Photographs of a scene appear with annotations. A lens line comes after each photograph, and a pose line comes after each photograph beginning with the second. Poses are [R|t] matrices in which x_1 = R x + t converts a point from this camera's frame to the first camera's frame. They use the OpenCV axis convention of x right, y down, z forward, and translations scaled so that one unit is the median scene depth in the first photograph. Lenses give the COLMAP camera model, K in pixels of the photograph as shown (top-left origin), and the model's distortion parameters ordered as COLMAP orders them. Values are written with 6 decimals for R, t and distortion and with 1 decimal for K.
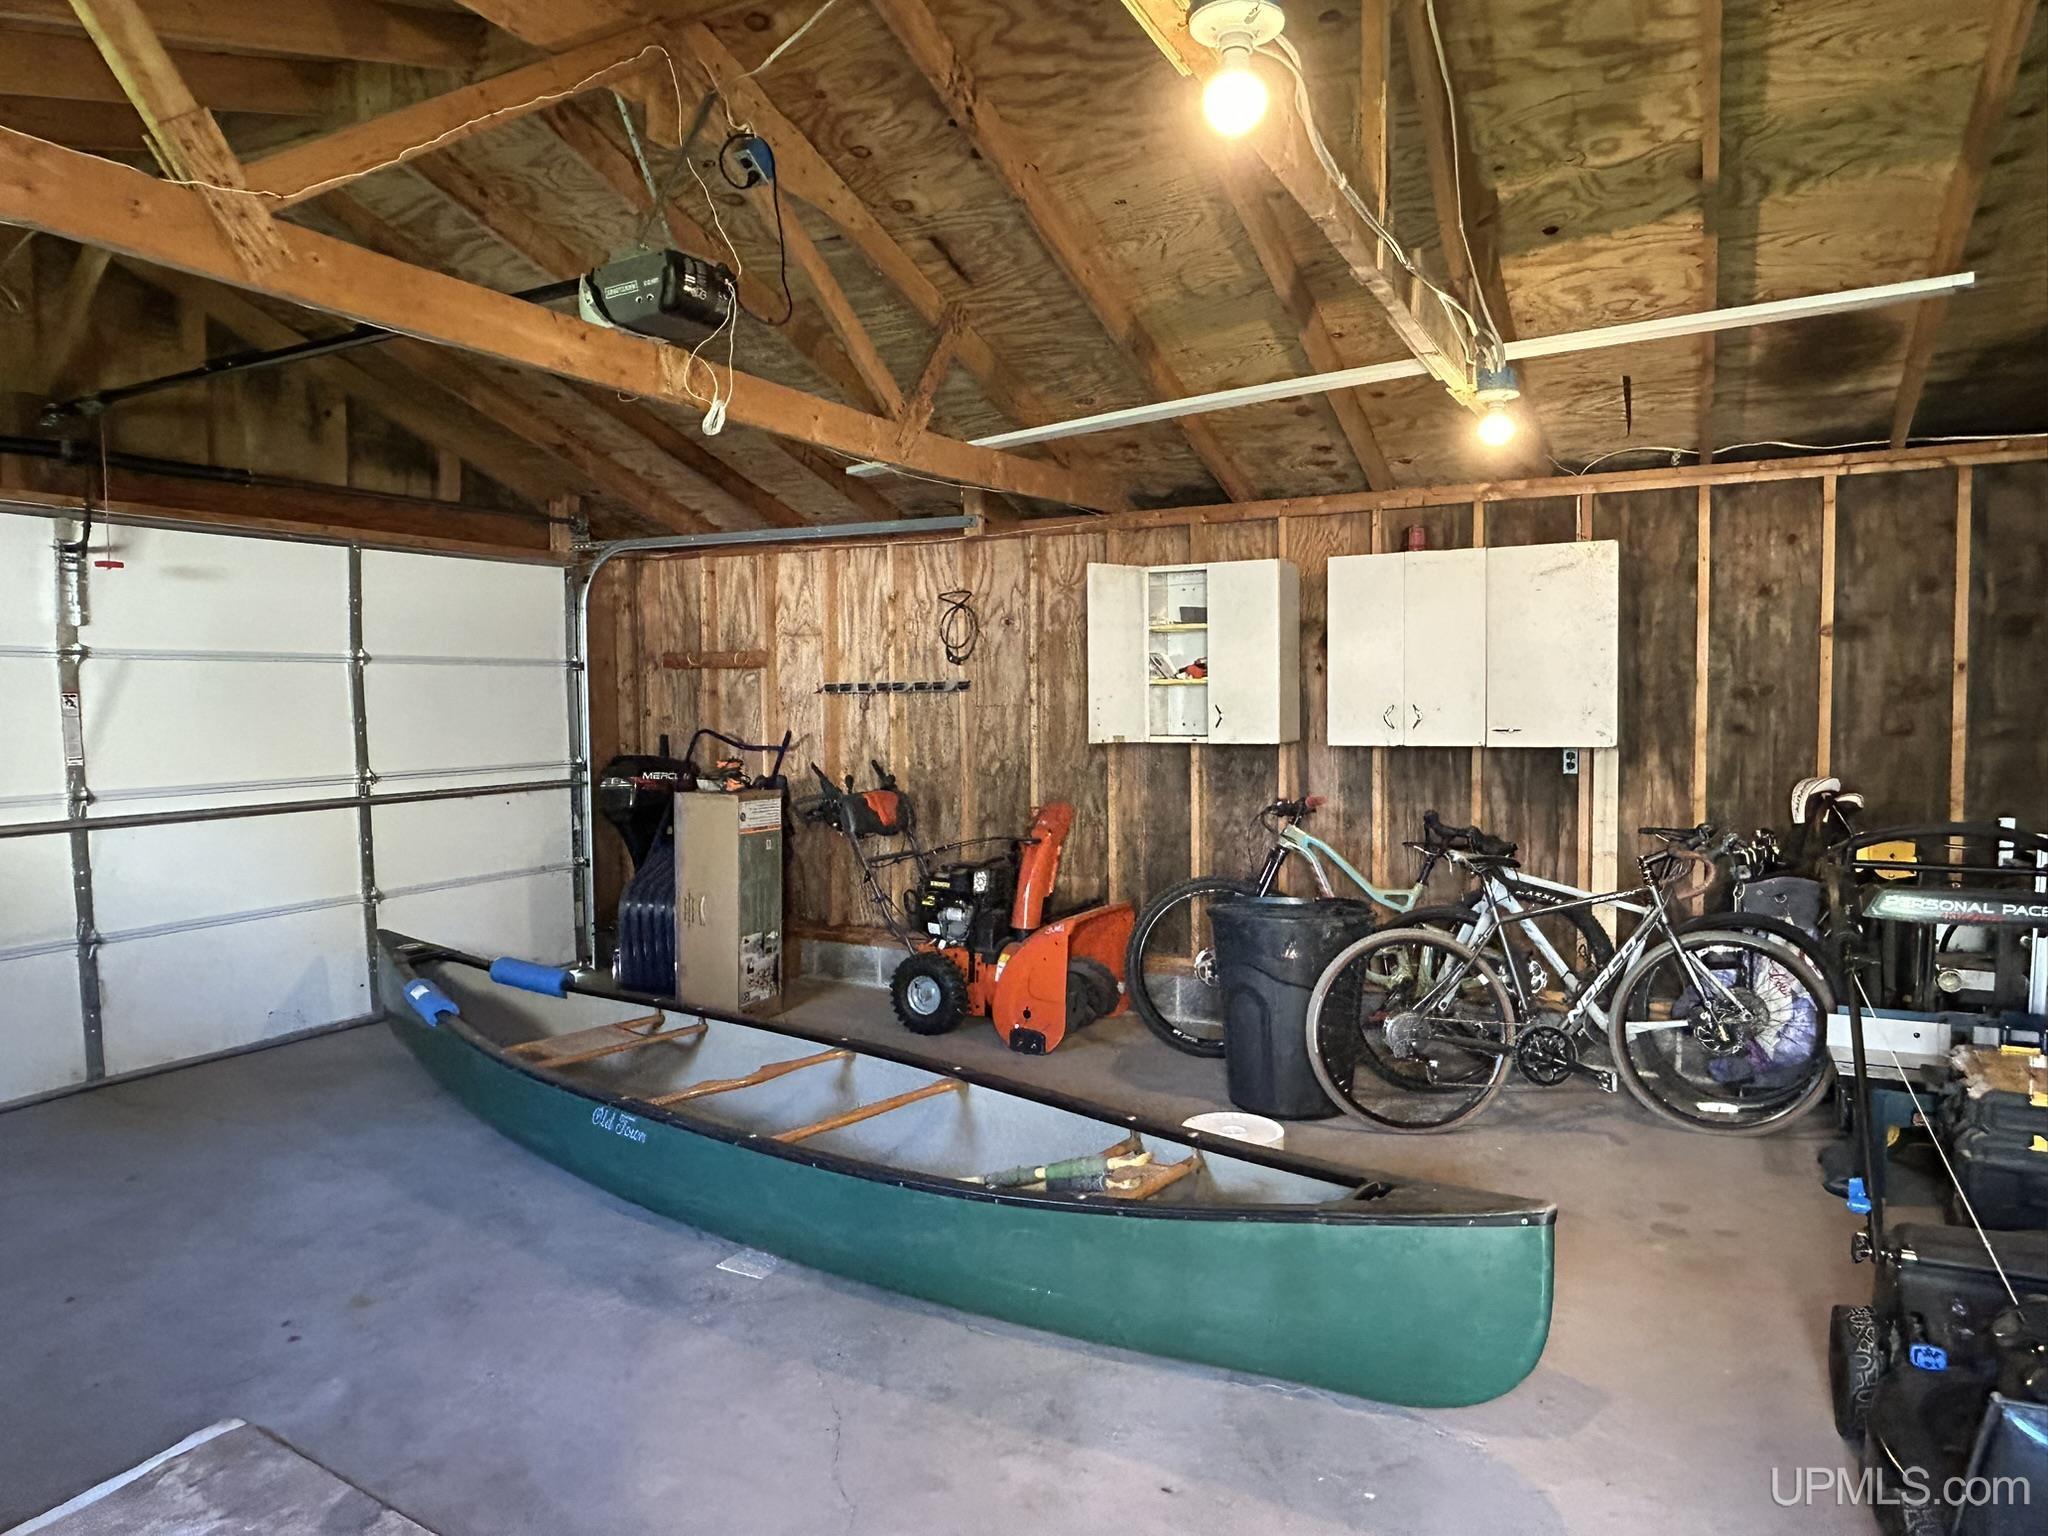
lens RADIAL K [[1317.9, 0, 1024.0], [0, 1317.9, 768.0], [0, 0, 1]] dist [-0.002624, -0.000756]
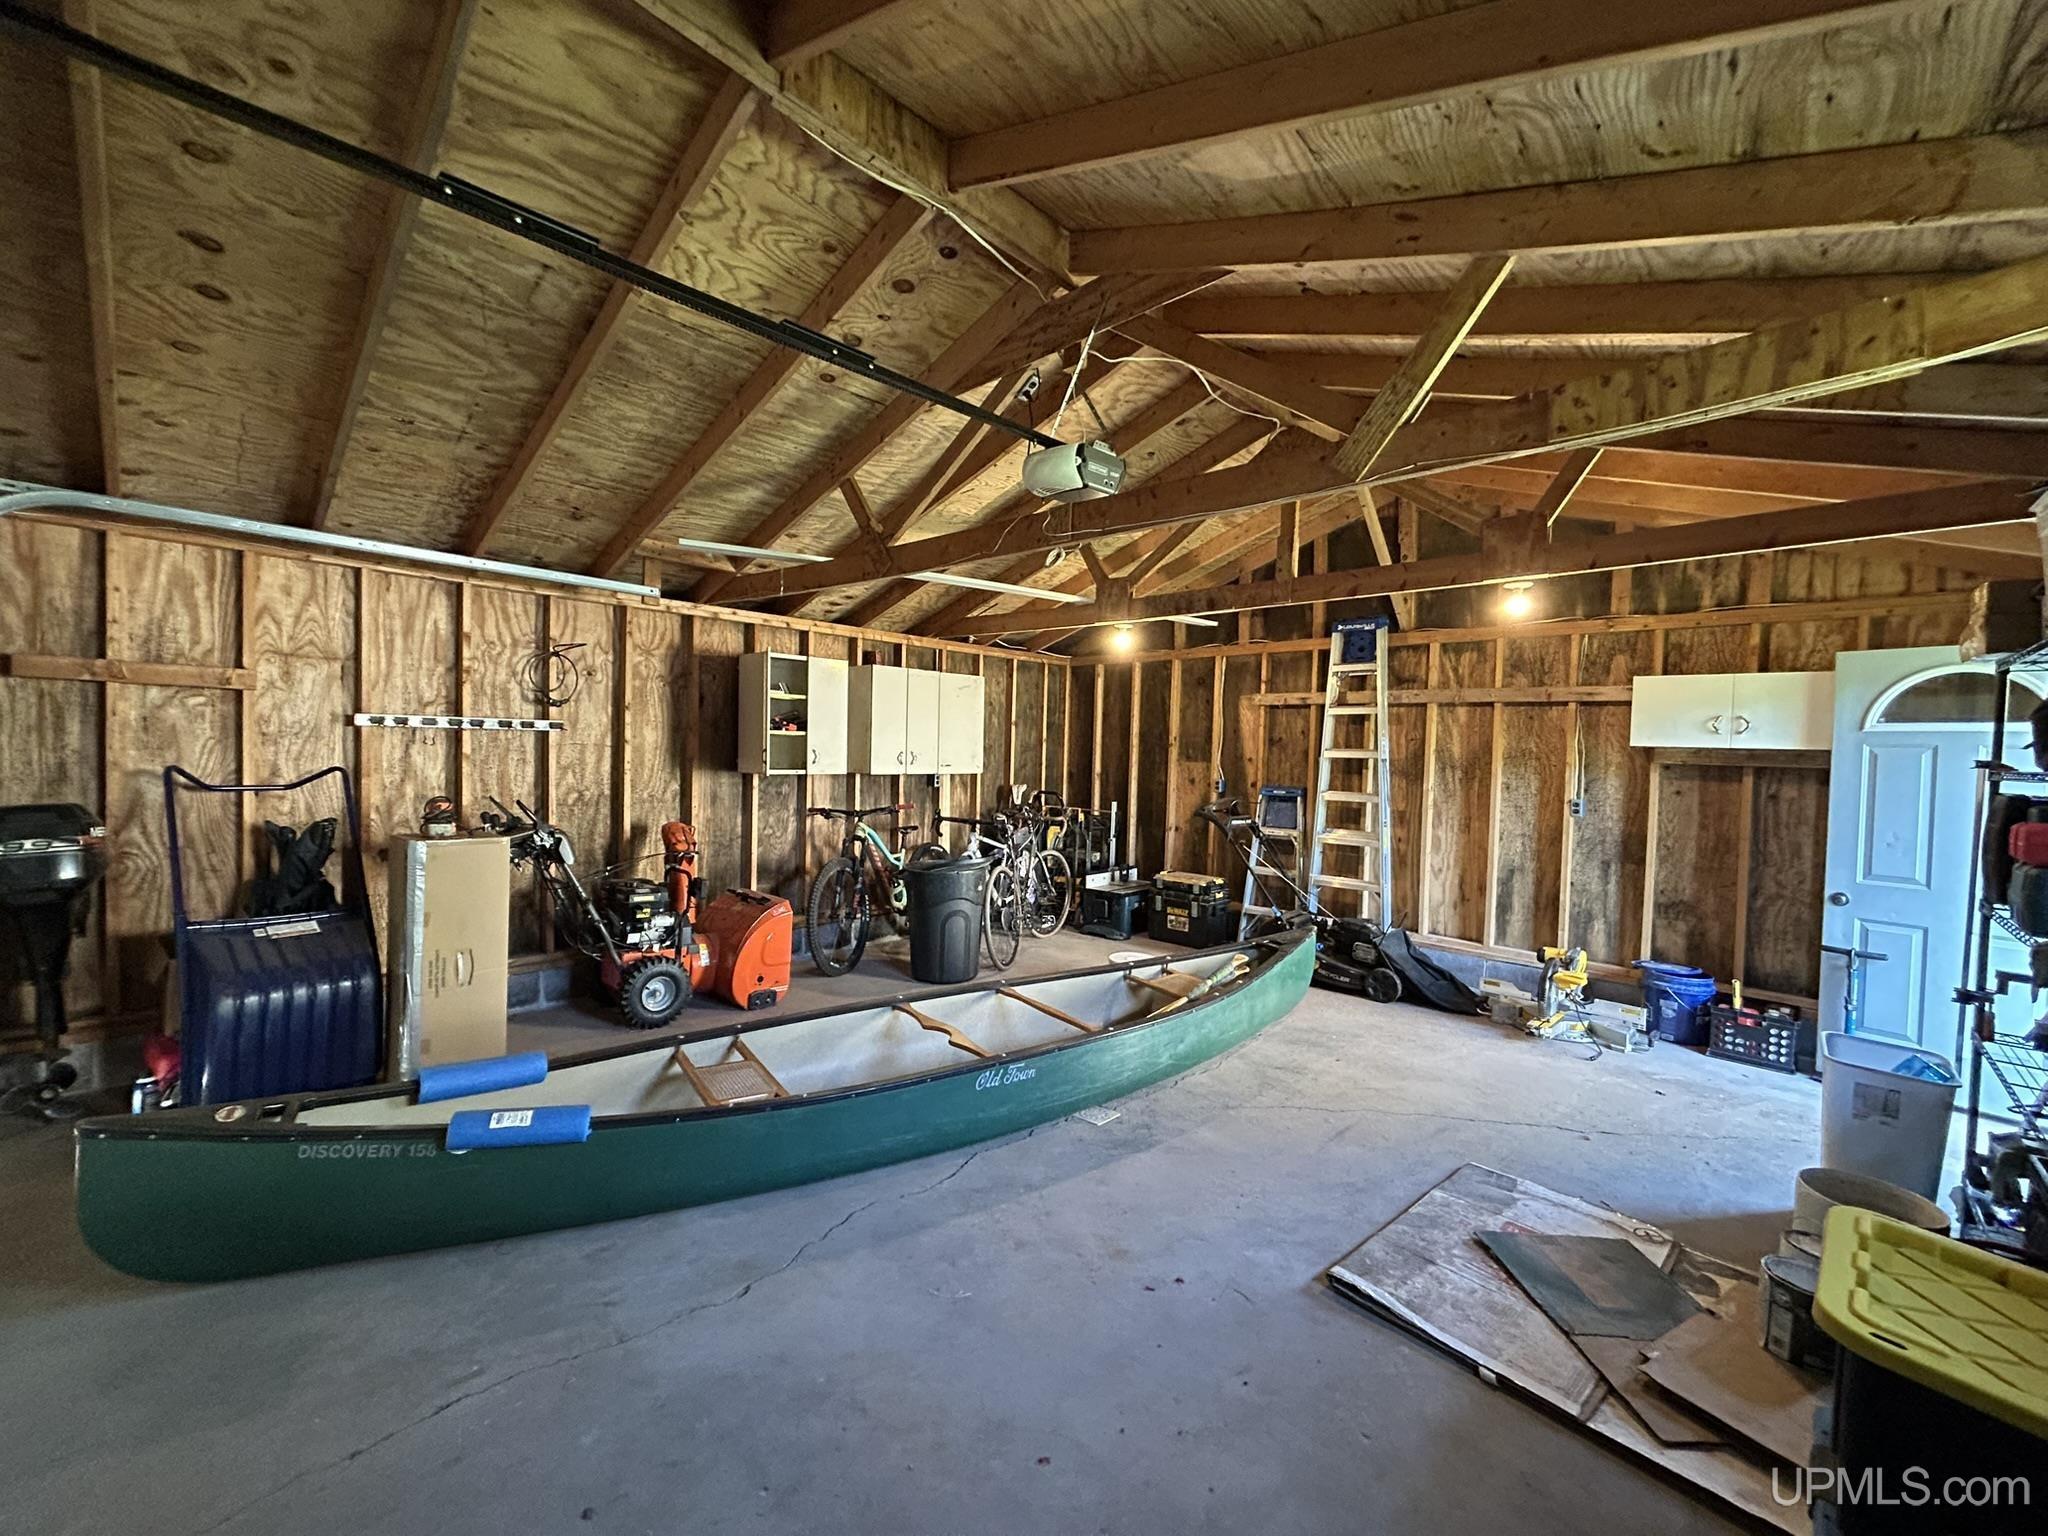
lens RADIAL K [[828.6, 0, 1024.0], [0, 828.6, 768.0], [0, 0, 1]] dist [-0.001288, -0.000060]
pose [[0.262117, -0.009139, 0.964993, -0.603611], [0.022287, 0.999746, 0.003415, -0.019838], [-0.964779, 0.020612, 0.262254, 0.423327]]
